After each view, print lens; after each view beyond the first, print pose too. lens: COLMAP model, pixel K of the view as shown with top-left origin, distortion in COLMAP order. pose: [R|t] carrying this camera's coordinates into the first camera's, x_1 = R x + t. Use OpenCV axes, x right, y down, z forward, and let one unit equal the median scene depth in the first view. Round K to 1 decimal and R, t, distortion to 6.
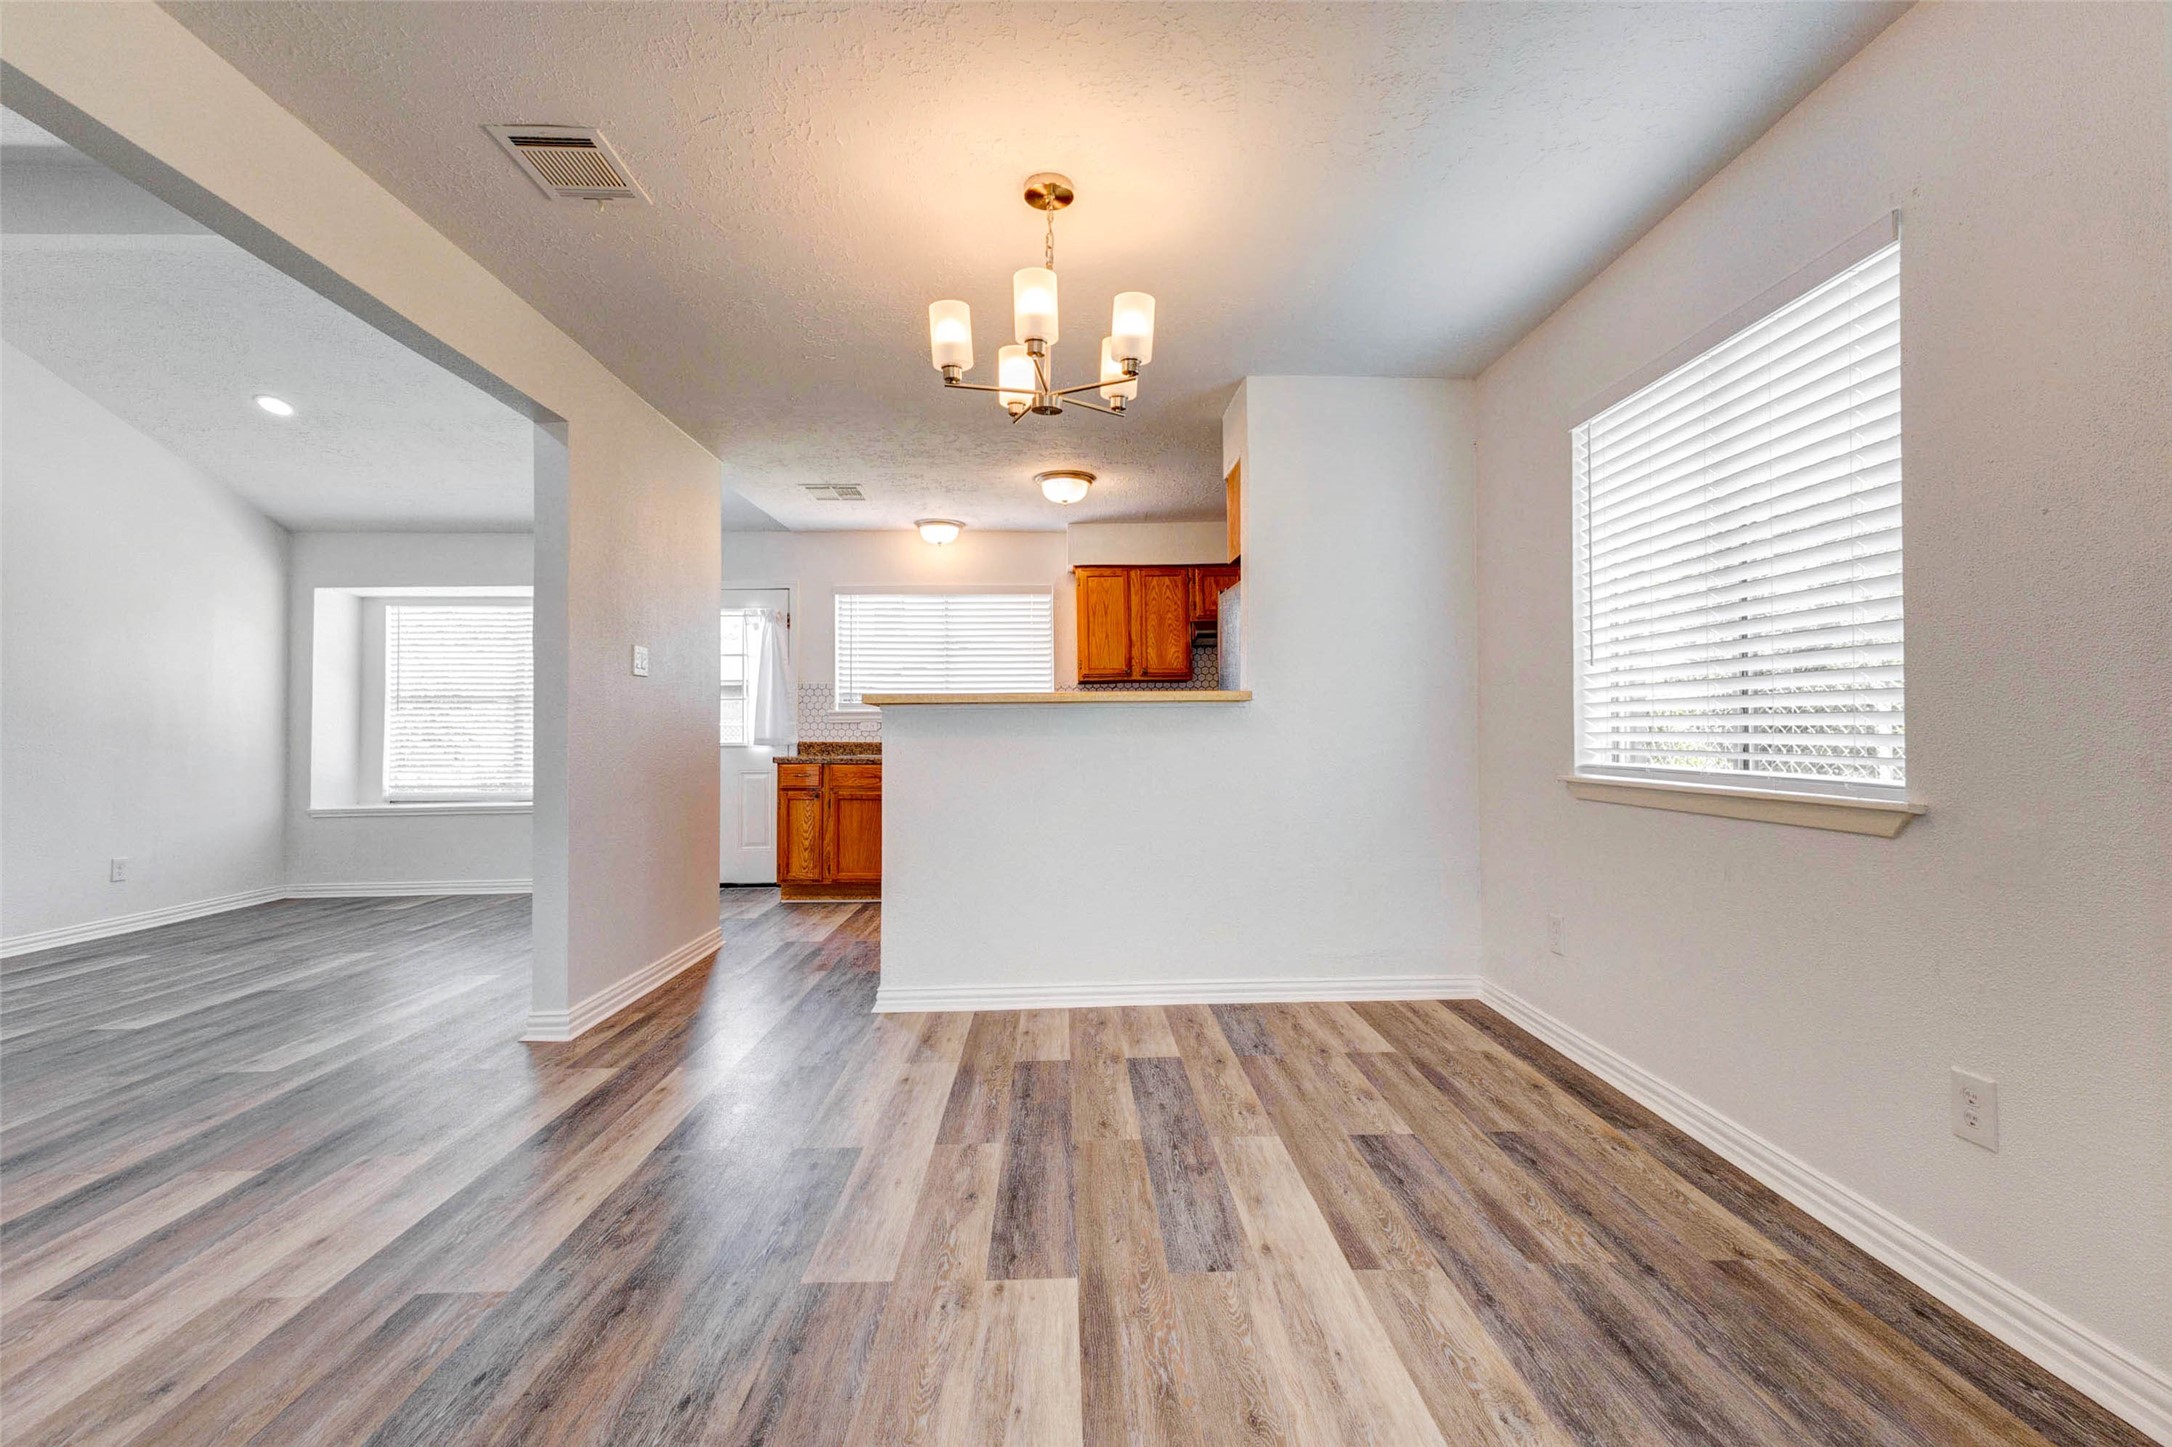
lens RADIAL K [[968.4, 0, 1087.5], [0, 968.4, 736.4], [0, 0, 1]] dist [0.019863, -0.003996]
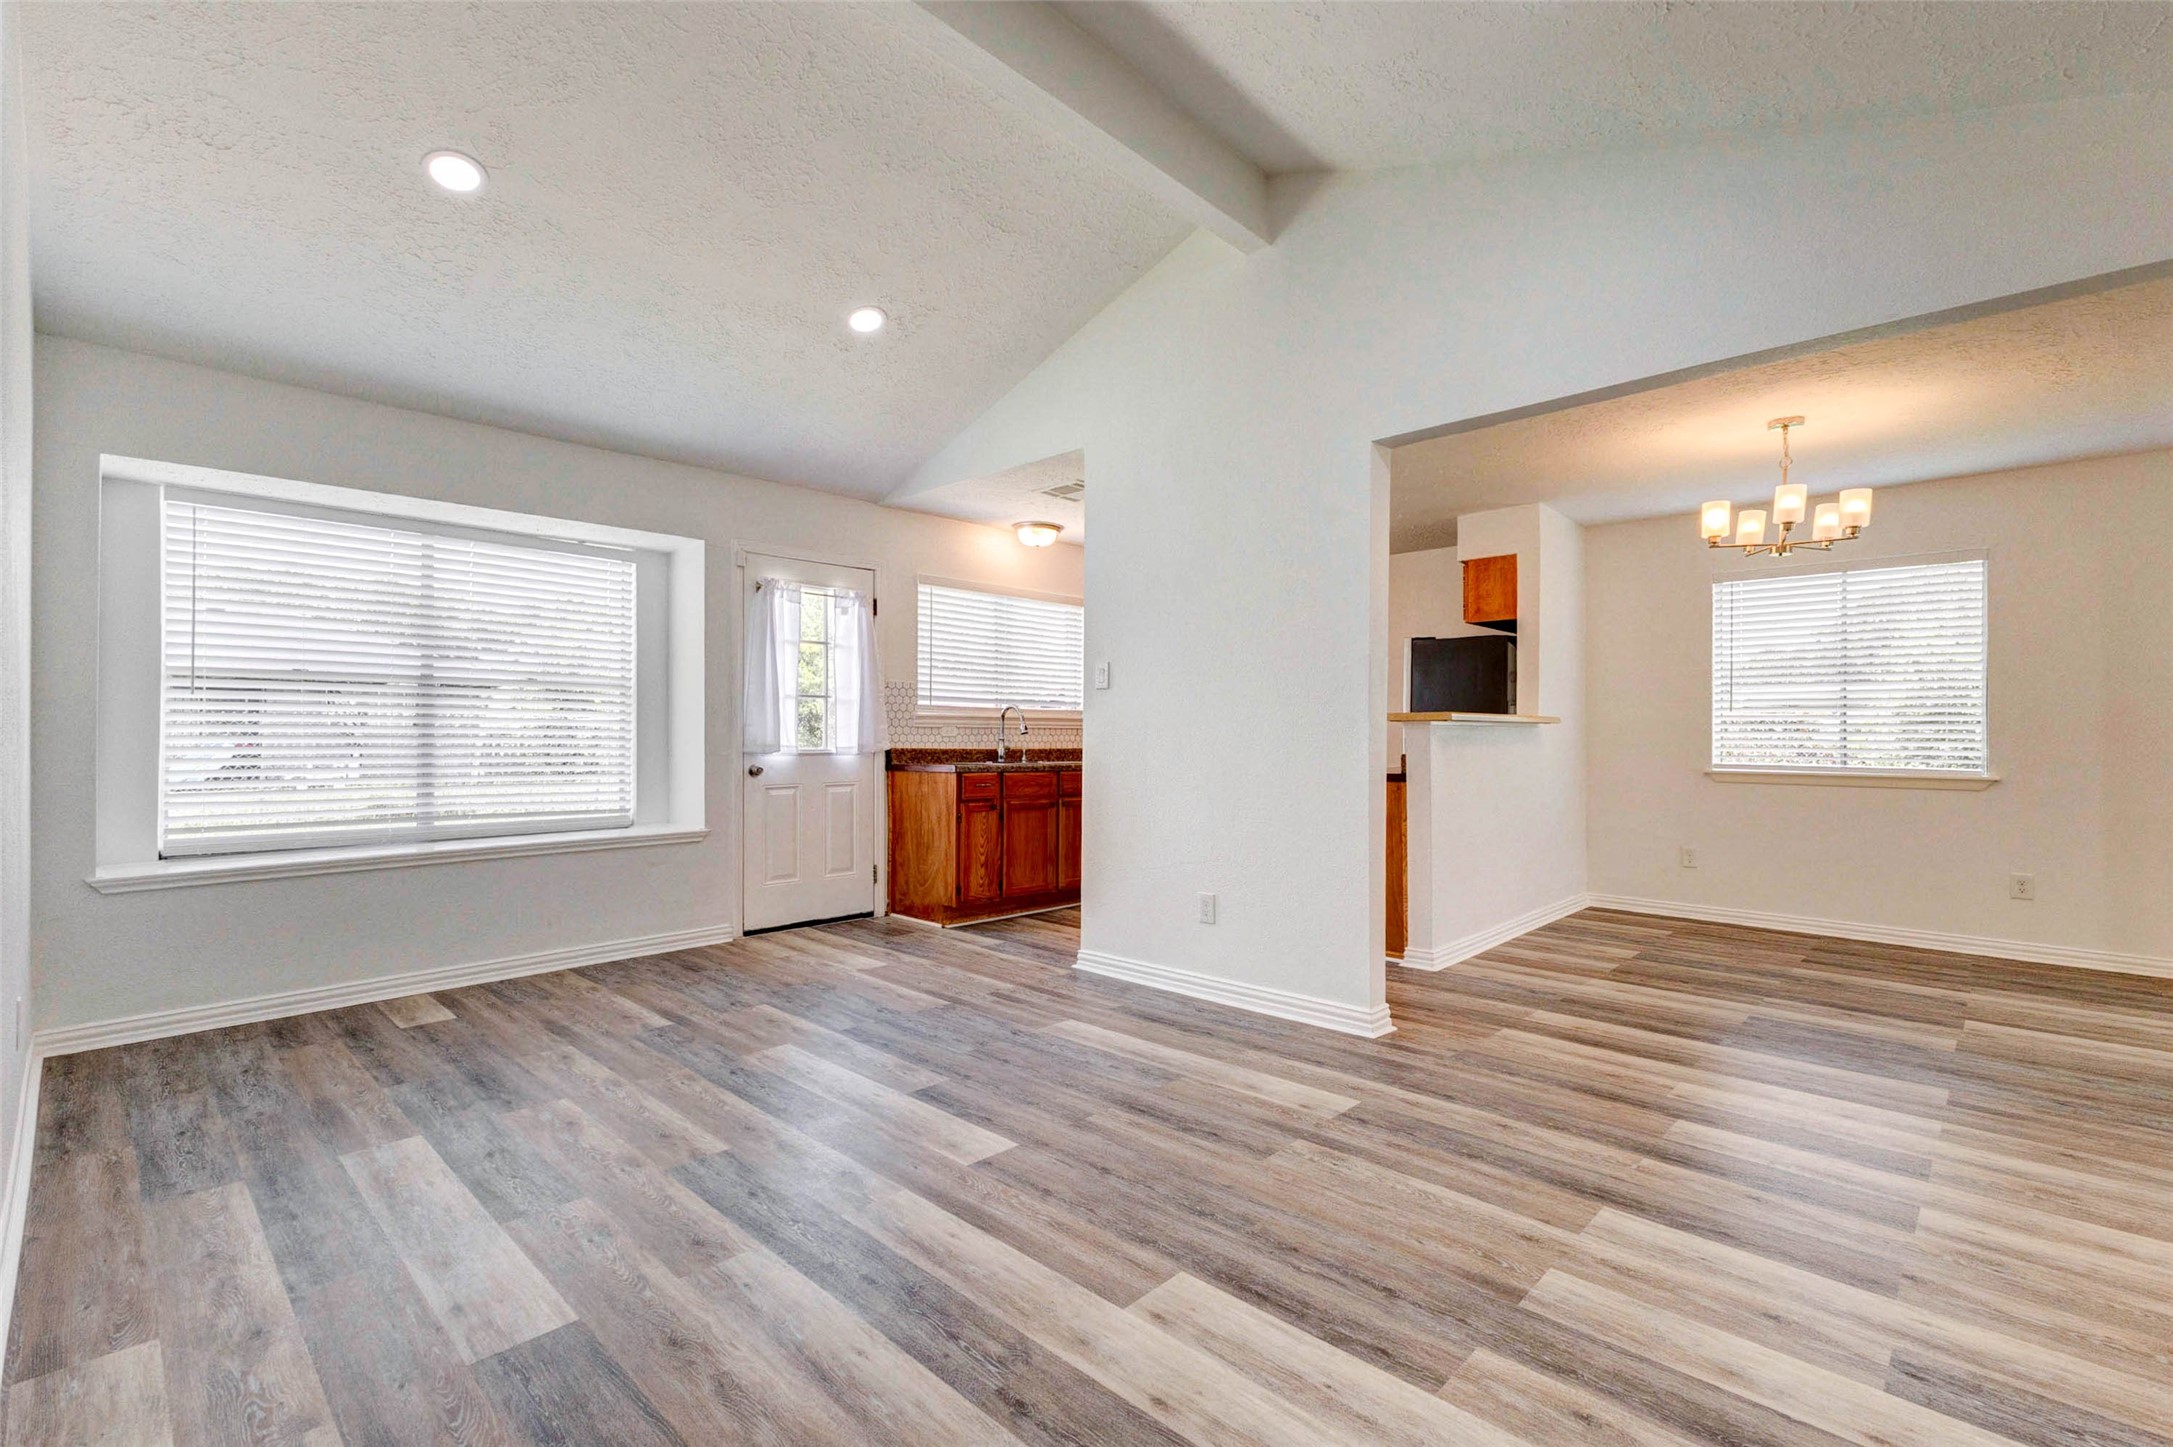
lens RADIAL K [[968.8, 0, 1116.0], [0, 968.8, 731.6], [0, 0, 1]] dist [0.019863, -0.003996]
pose [[0.689490, 0.015599, 0.724127, -0.883517], [-0.007010, 0.999865, -0.014863, 0.002754], [-0.724261, 0.005172, 0.689506, 0.282659]]
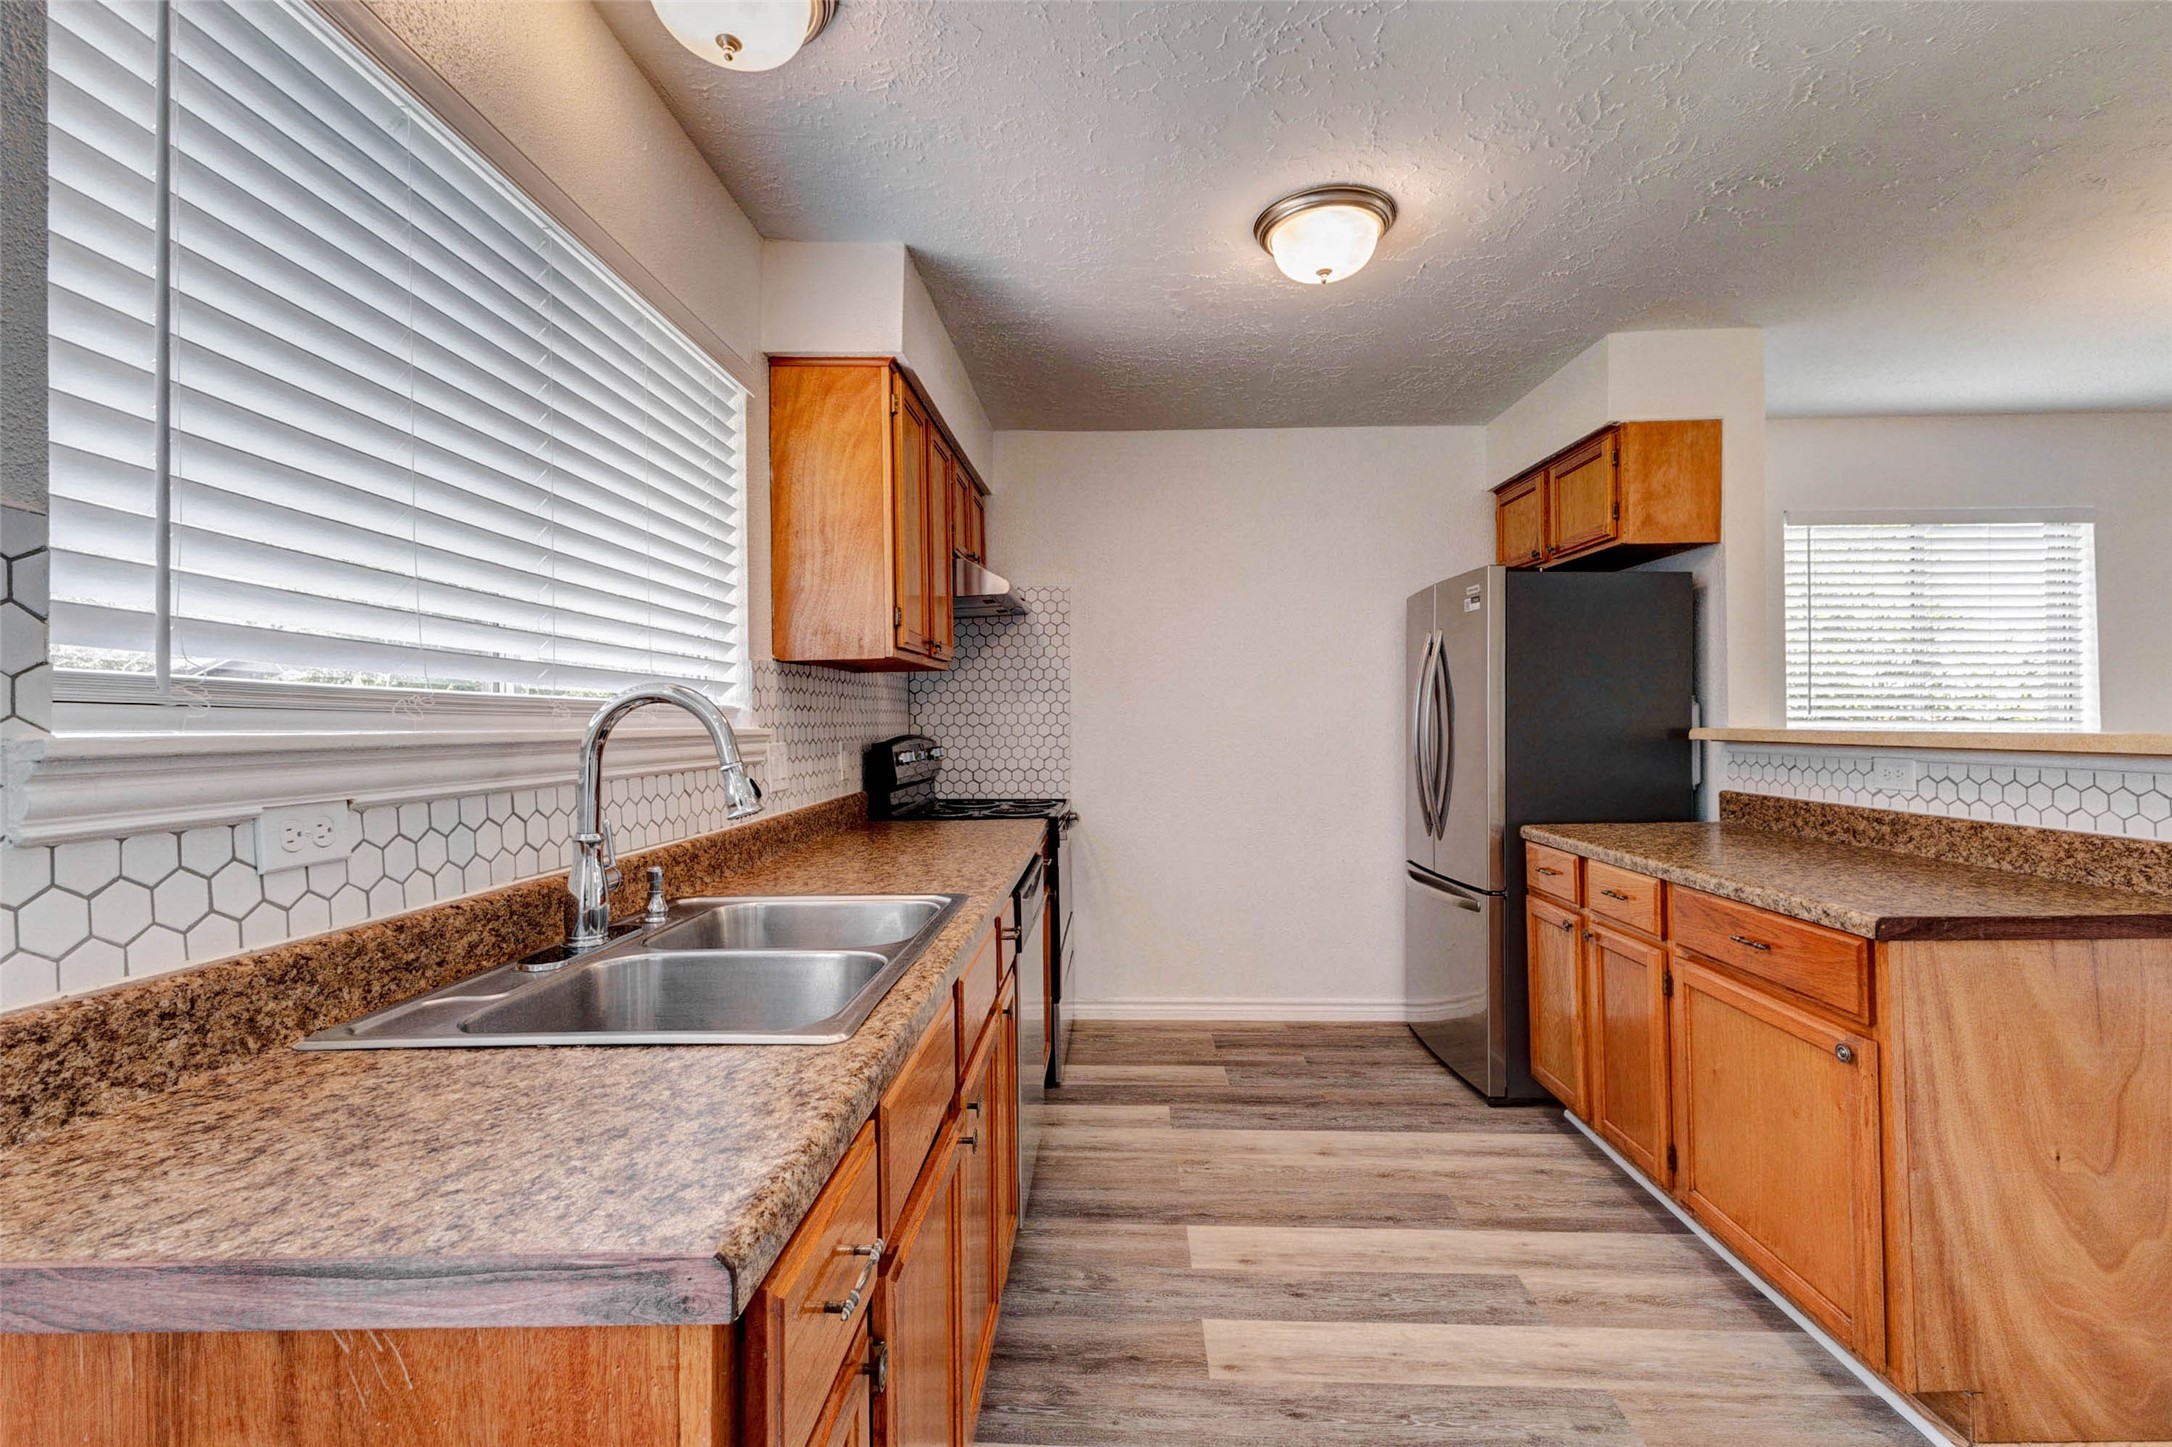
lens RADIAL K [[968.4, 0, 1114.3], [0, 968.4, 707.8], [0, 0, 1]] dist [0.019863, -0.003996]
pose [[0.038227, 0.023398, 0.998995, -0.427064], [0.009941, 0.999667, -0.023794, -0.028967], [-0.999220, 0.010840, 0.037982, 0.975154]]
